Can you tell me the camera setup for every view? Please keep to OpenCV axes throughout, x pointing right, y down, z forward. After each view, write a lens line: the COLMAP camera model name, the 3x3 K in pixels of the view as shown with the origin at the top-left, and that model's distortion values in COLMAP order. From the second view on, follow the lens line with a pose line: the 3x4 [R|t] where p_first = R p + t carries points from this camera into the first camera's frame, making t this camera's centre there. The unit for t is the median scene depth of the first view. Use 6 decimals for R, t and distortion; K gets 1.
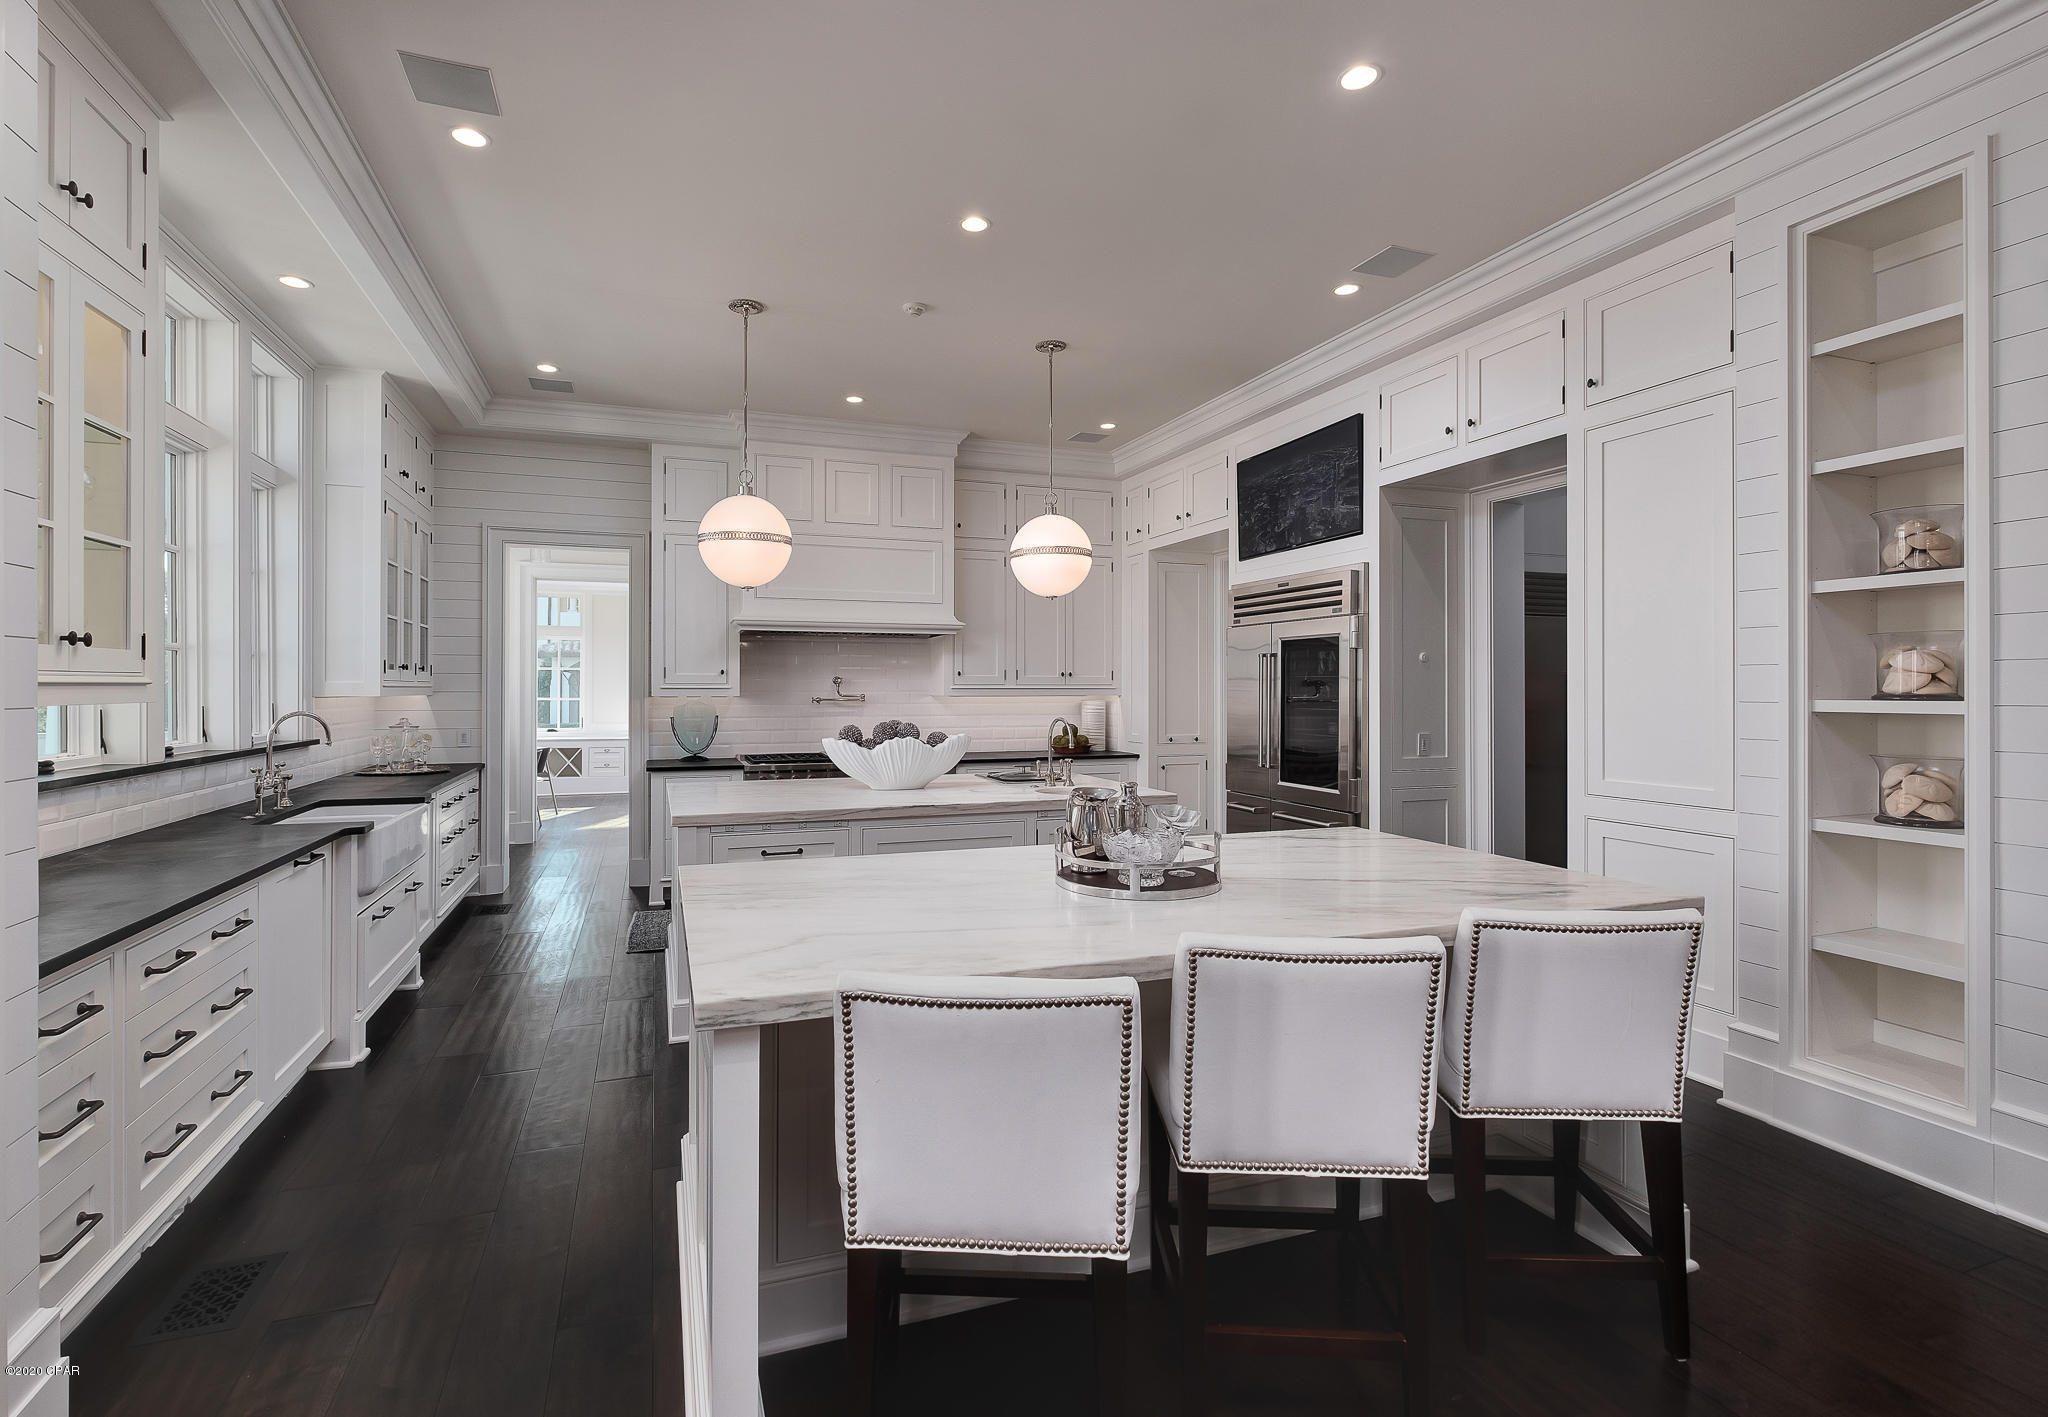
lens RADIAL K [[920.6, 0, 984.5], [0, 920.6, 685.6], [0, 0, 1]] dist [-0.000253, 0.000053]
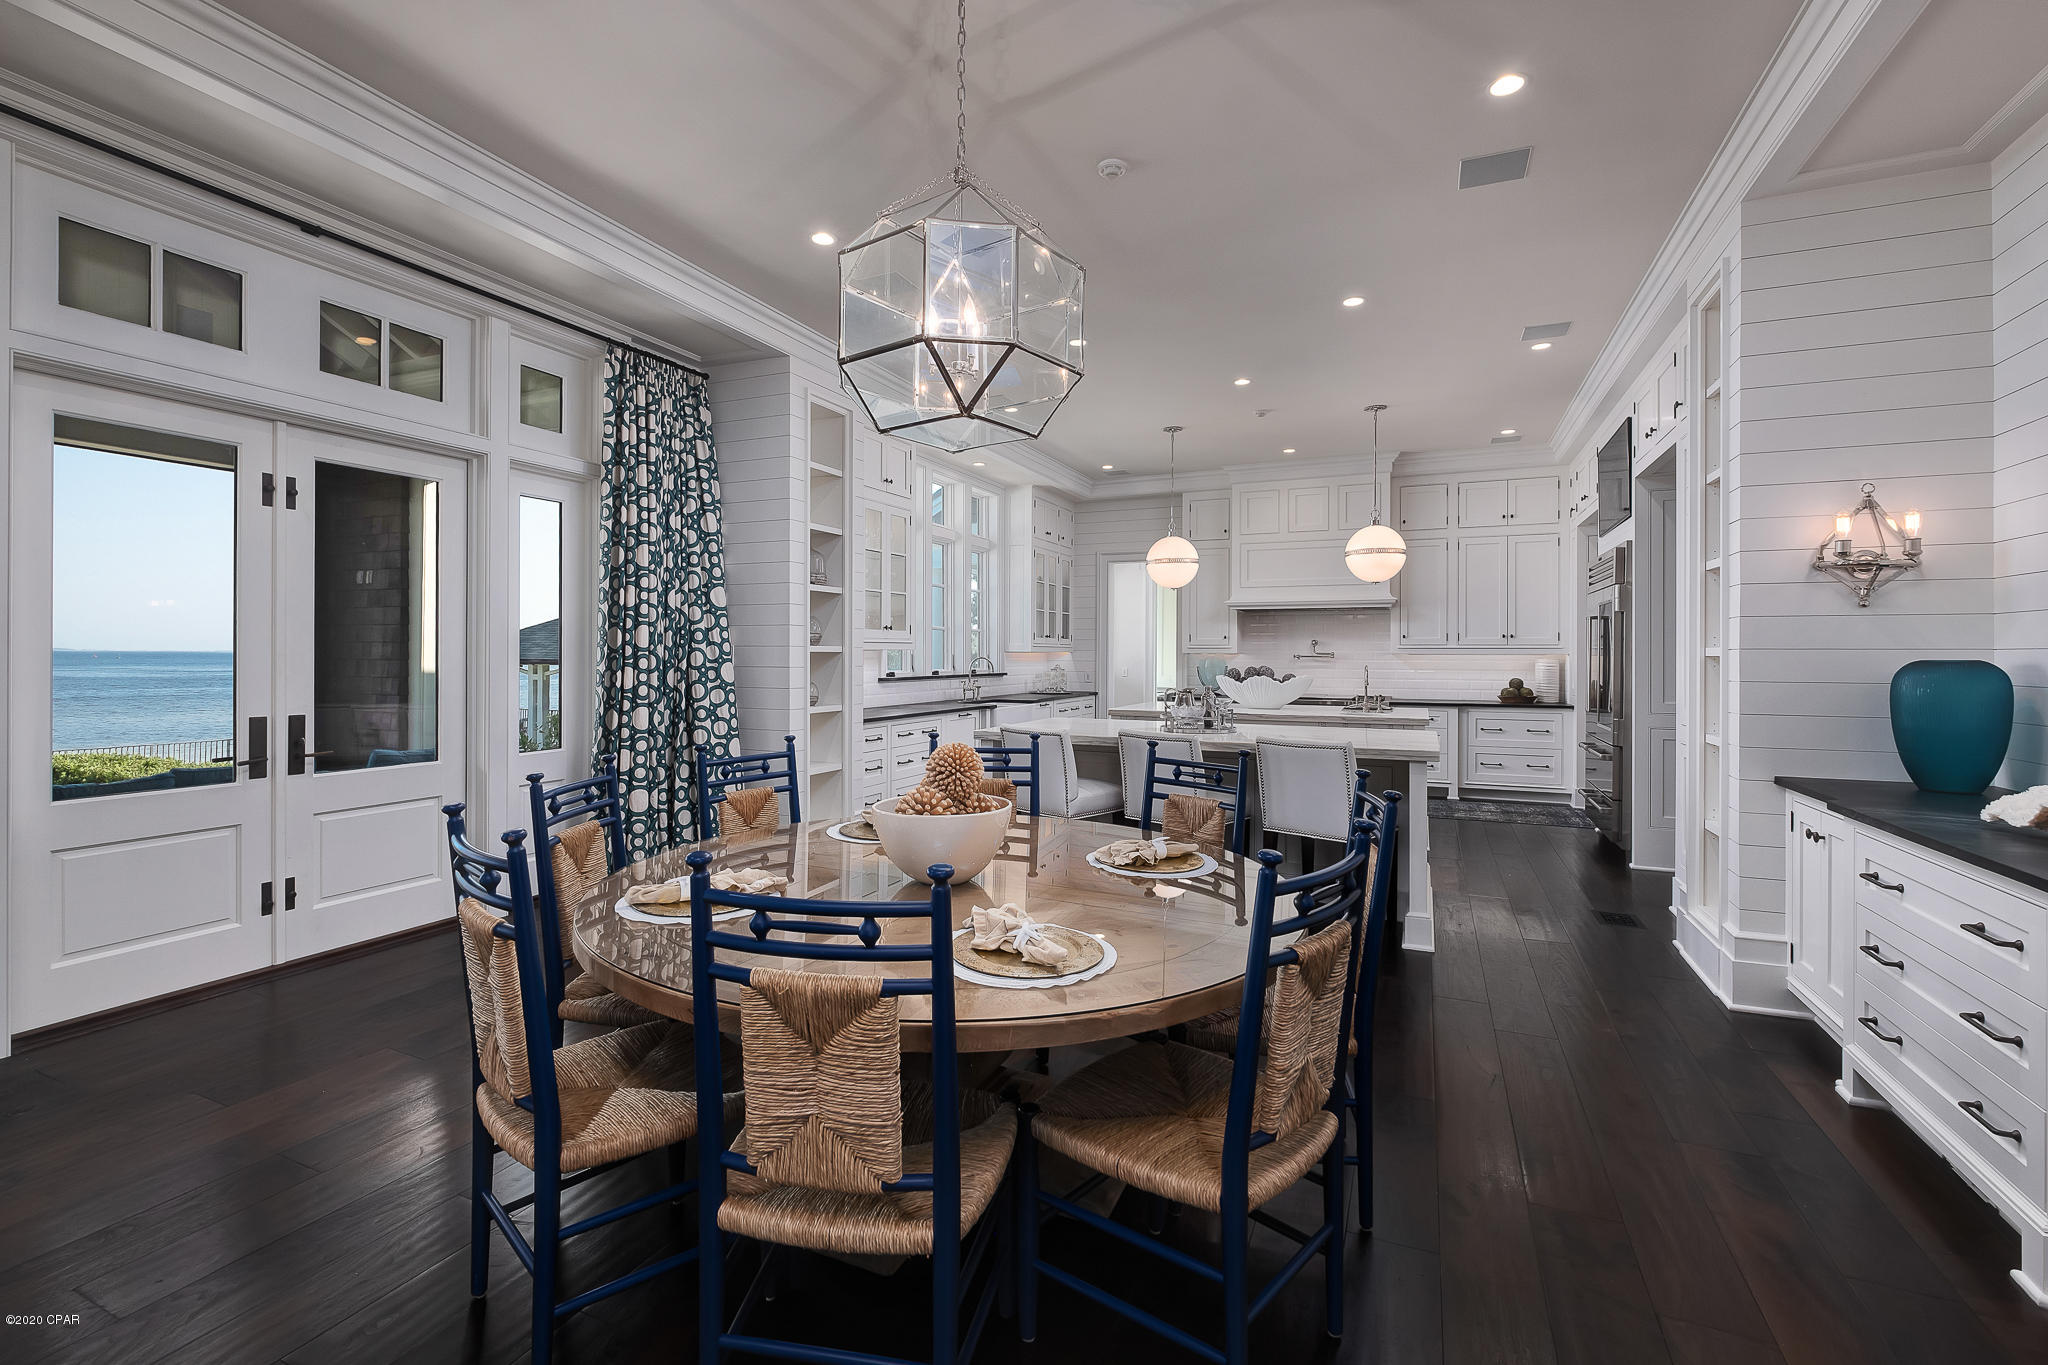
lens RADIAL K [[852.4, 0, 1013.0], [0, 852.4, 652.7], [0, 0, 1]] dist [0.001138, 0.000027]
pose [[0.731533, 0.002042, -0.681803, 0.431006], [-0.001444, 0.999998, 0.001445, 0.009653], [0.681804, -0.000072, 0.731535, -0.275198]]
